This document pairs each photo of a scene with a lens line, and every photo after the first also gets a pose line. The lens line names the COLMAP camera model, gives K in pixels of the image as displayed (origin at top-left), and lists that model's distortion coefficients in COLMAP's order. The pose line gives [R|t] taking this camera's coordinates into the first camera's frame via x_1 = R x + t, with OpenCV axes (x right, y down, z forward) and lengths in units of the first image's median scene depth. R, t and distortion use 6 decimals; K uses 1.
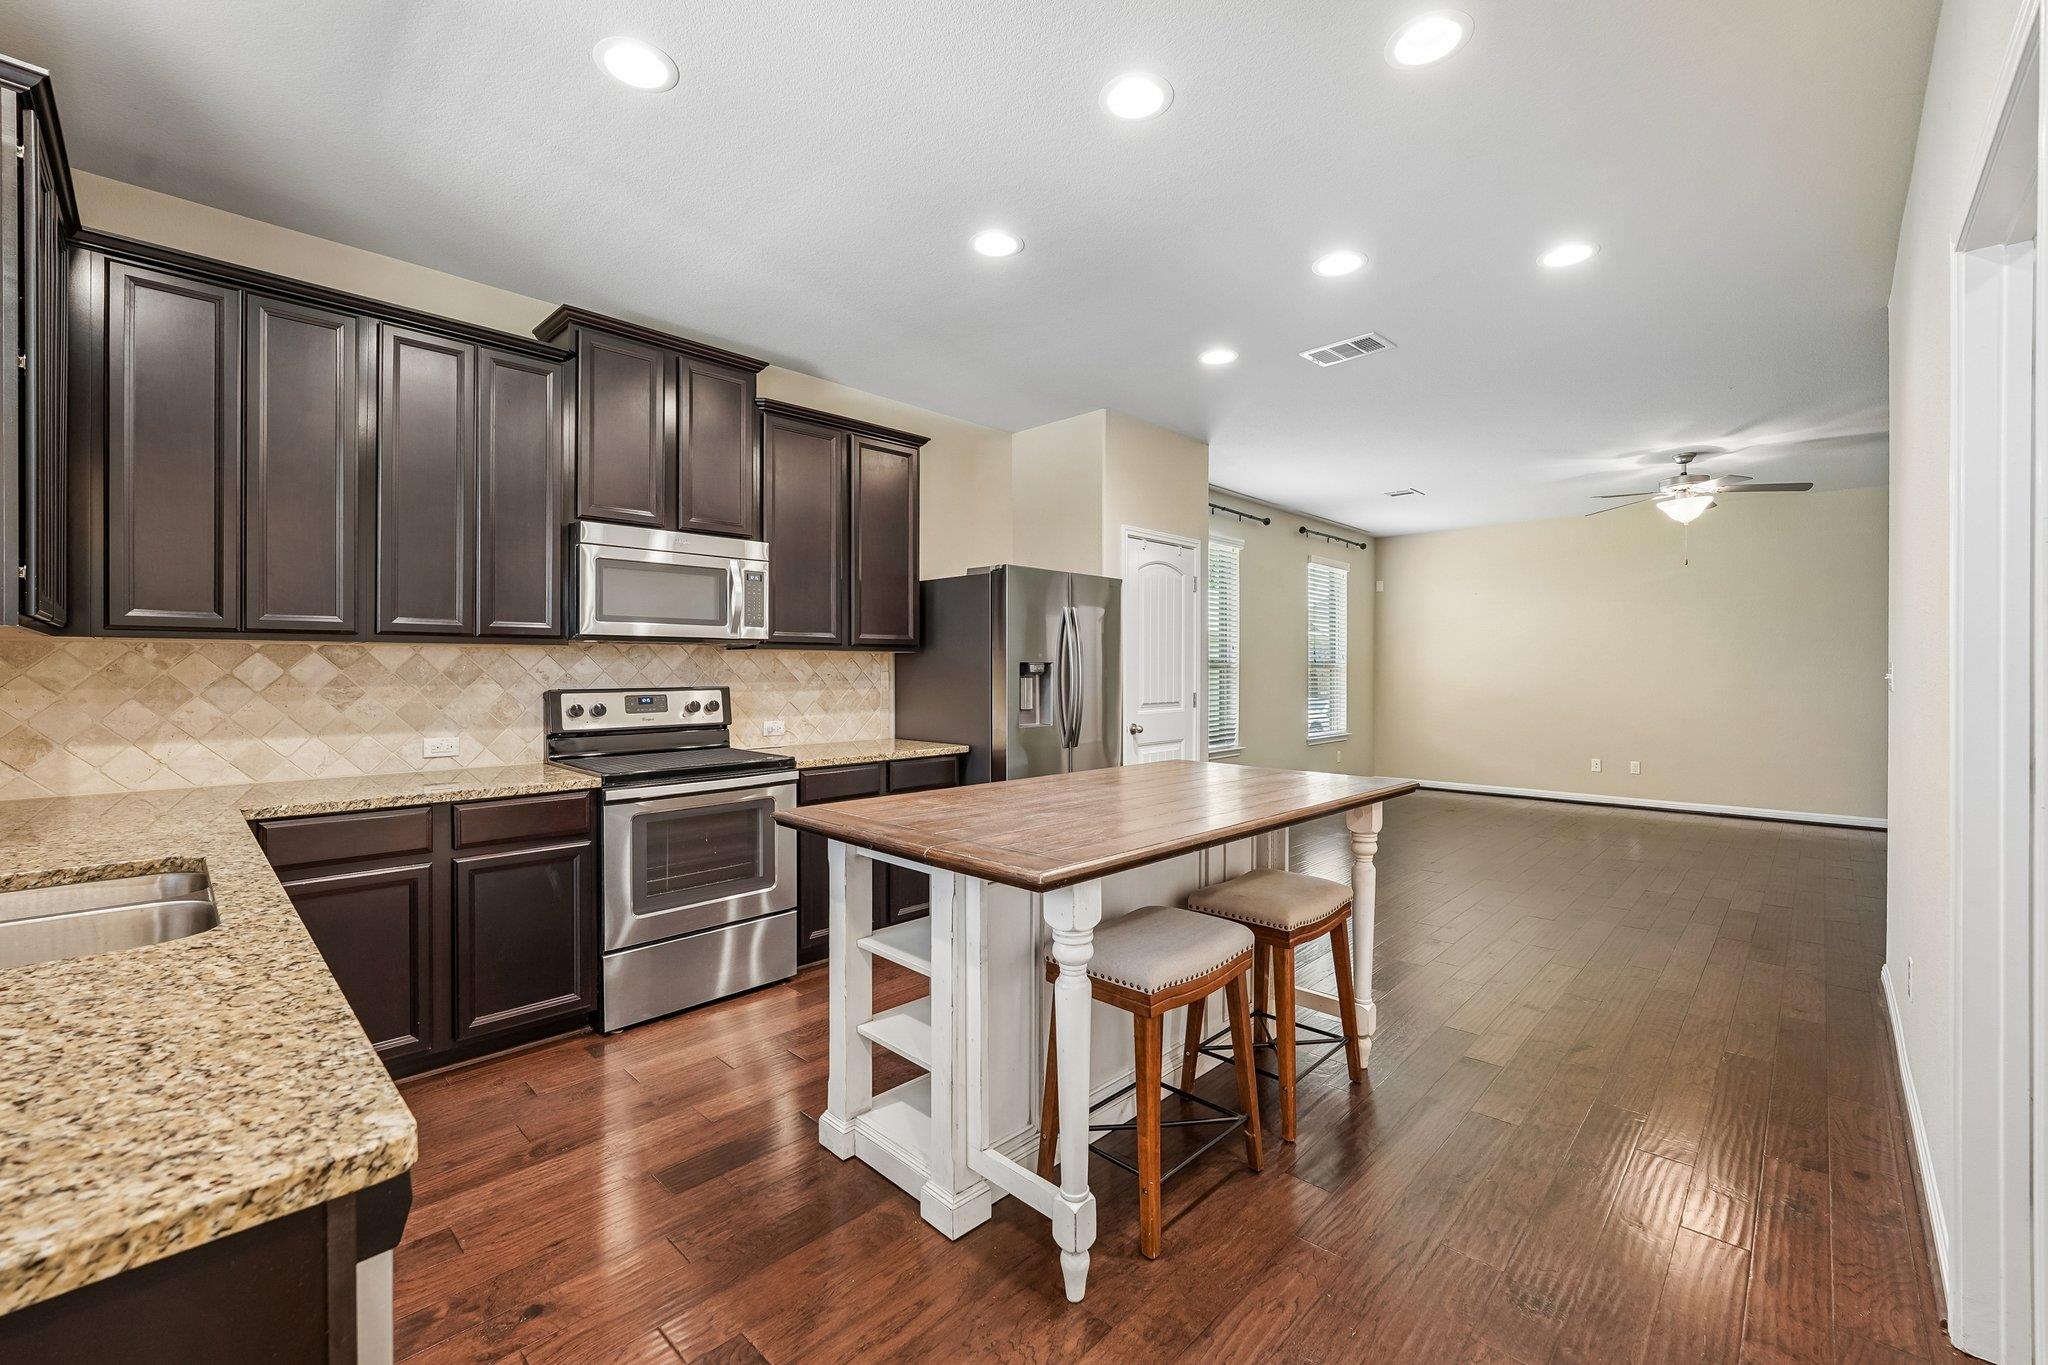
lens RADIAL K [[828.7, 0, 1021.3], [0, 828.7, 671.5], [0, 0, 1]] dist [0.003112, 0.000252]
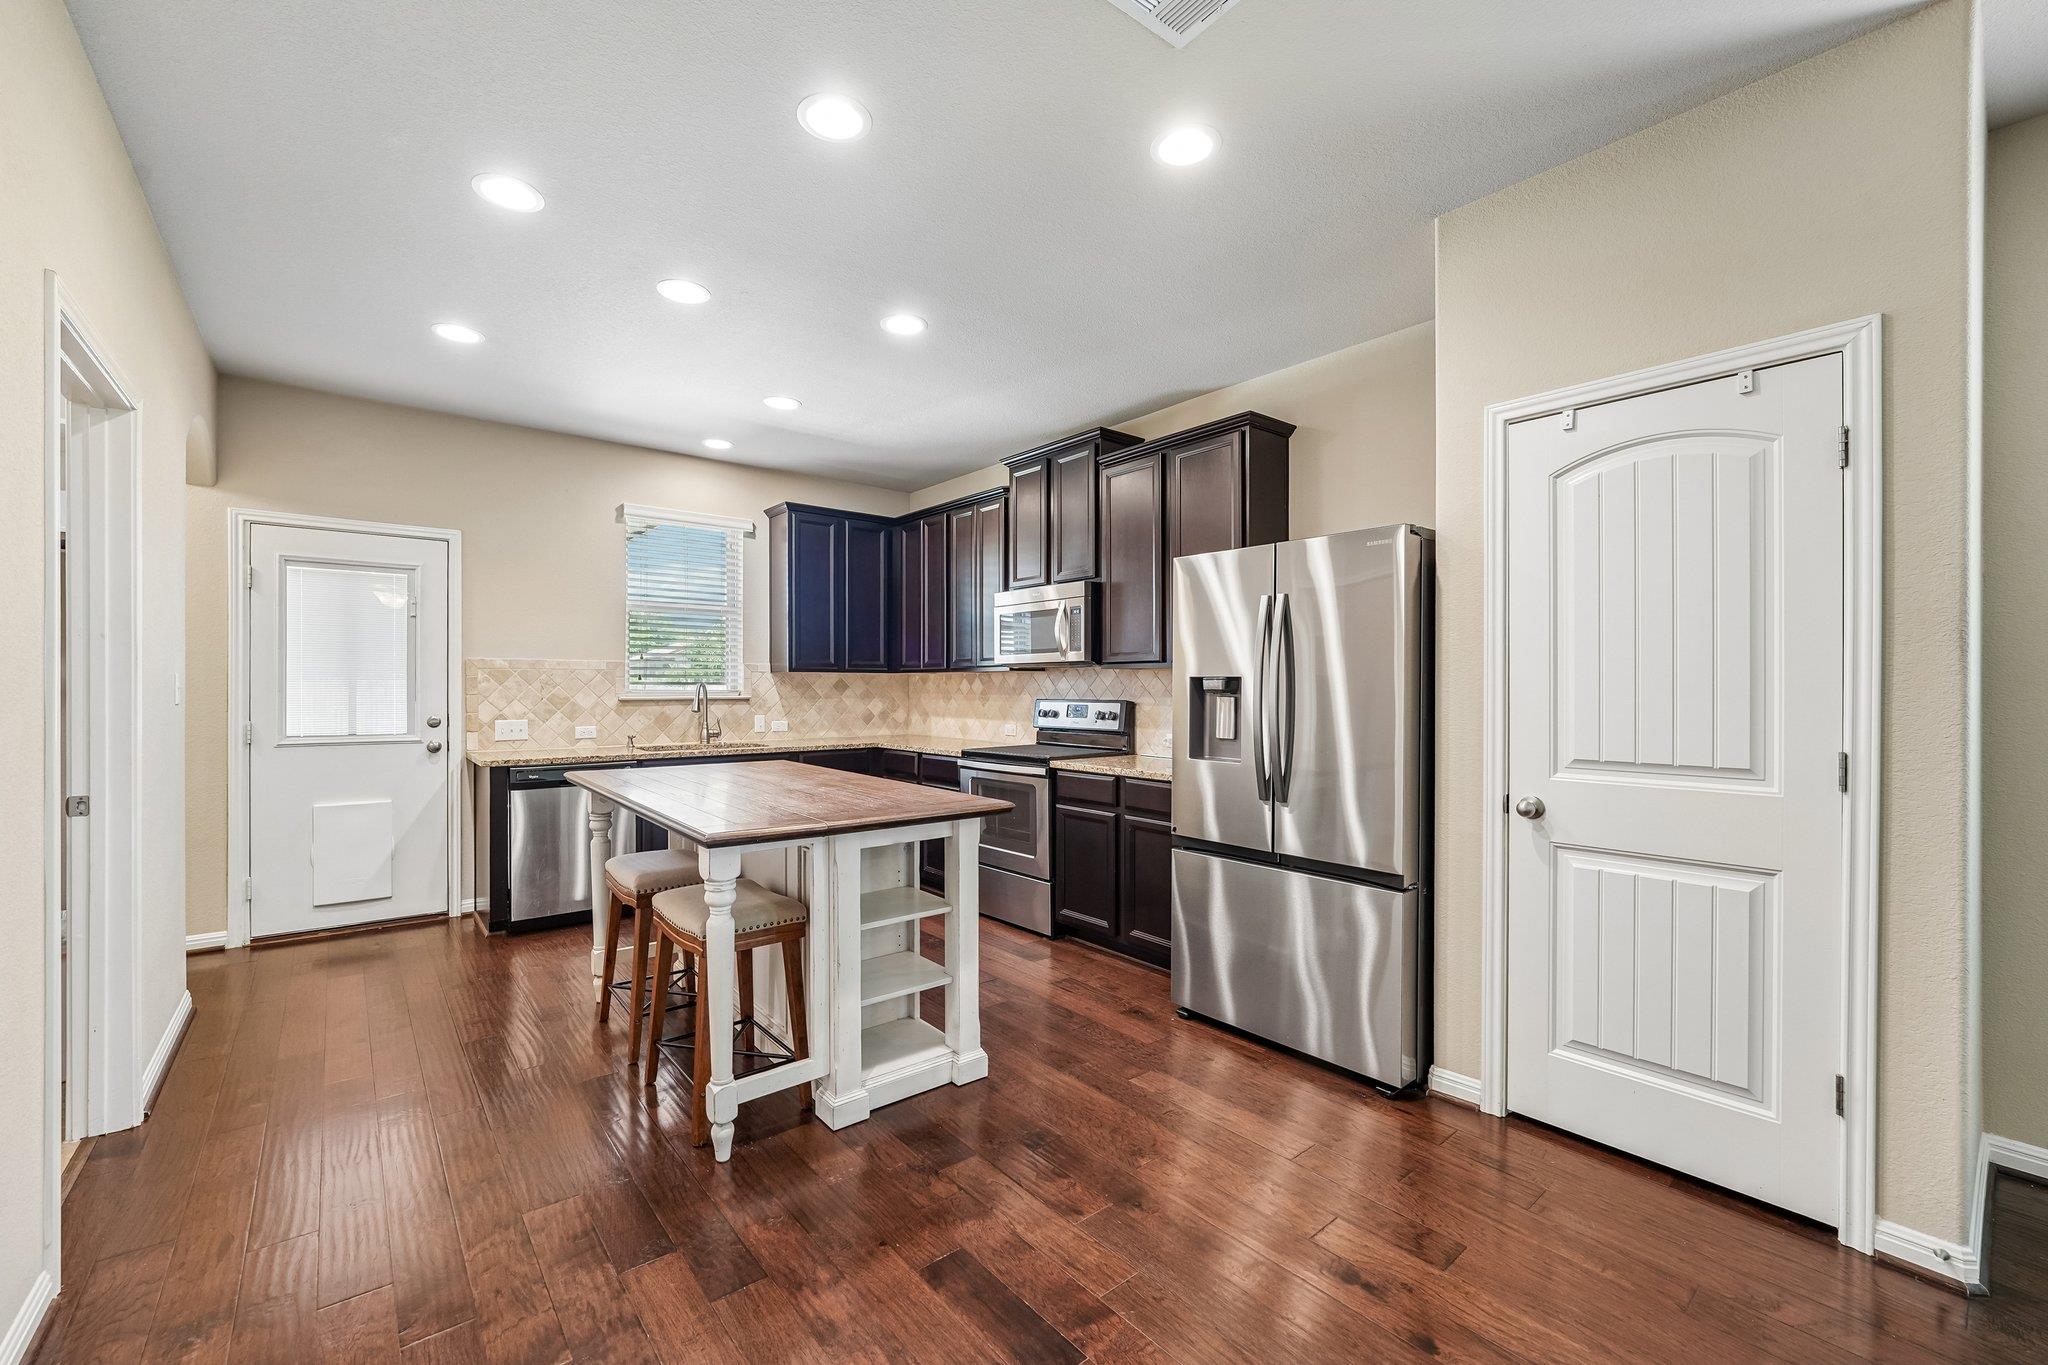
lens RADIAL K [[828.7, 0, 1040.5], [0, 828.7, 687.3], [0, 0, 1]] dist [0.003112, 0.000252]
pose [[-0.092235, 0.000836, -0.995737, 0.933850], [-0.002842, 0.999995, 0.001103, -0.001805], [0.995733, 0.002931, -0.092232, 1.083214]]
